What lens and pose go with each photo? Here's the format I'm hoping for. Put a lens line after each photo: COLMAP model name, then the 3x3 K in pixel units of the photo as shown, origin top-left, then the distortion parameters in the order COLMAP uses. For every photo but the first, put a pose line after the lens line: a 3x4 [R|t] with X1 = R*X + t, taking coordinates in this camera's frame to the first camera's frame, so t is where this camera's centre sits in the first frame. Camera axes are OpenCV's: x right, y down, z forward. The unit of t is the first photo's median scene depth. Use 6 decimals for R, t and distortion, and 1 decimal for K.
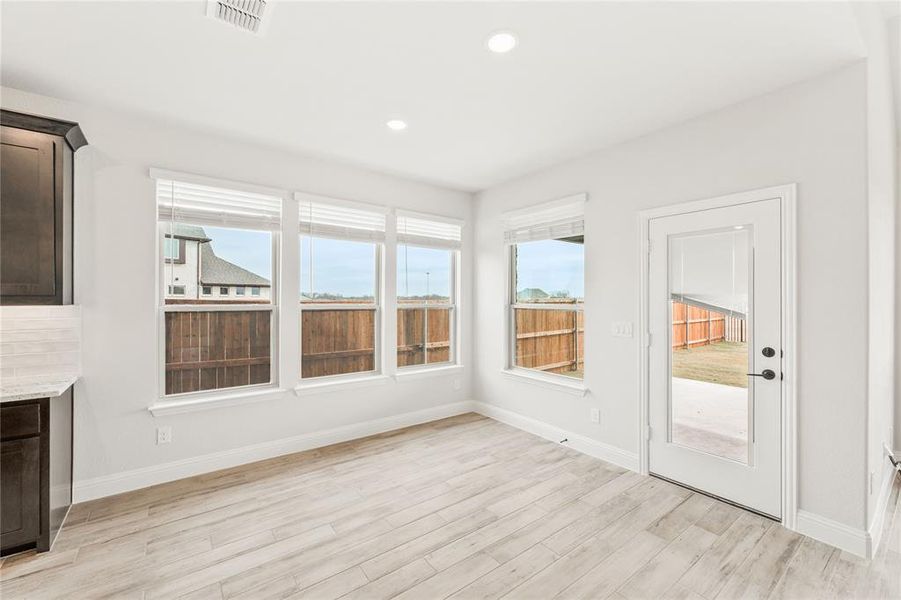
lens RADIAL K [[365.7, 0, 450.2], [0, 365.7, 297.5], [0, 0, 1]] dist [-0.001347, 0.001226]
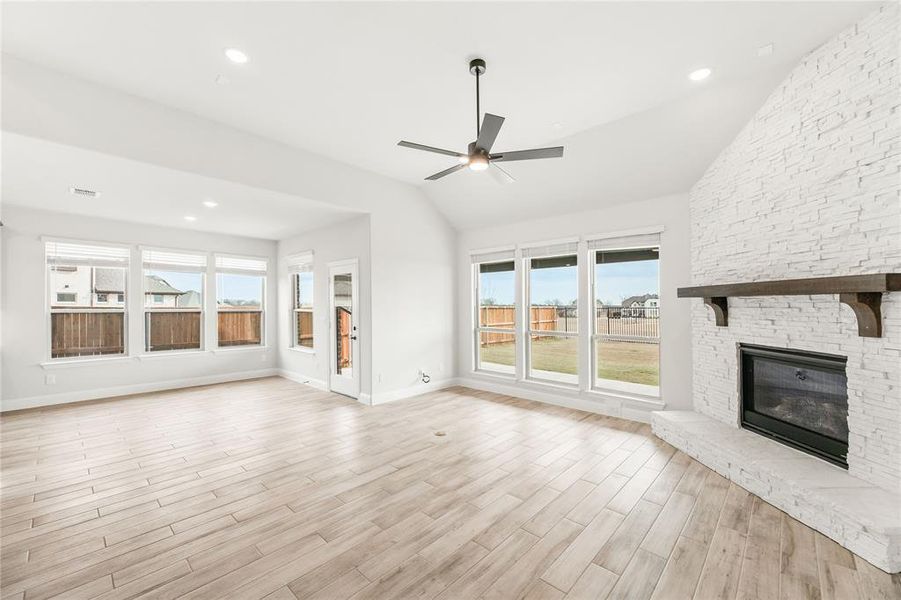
lens RADIAL K [[365.7, 0, 465.9], [0, 365.7, 306.1], [0, 0, 1]] dist [-0.001347, 0.001226]
pose [[0.983345, 0.000187, 0.181747, 0.646026], [-0.000794, 0.999994, 0.003266, -0.001969], [-0.181746, -0.003356, 0.983340, -0.819236]]
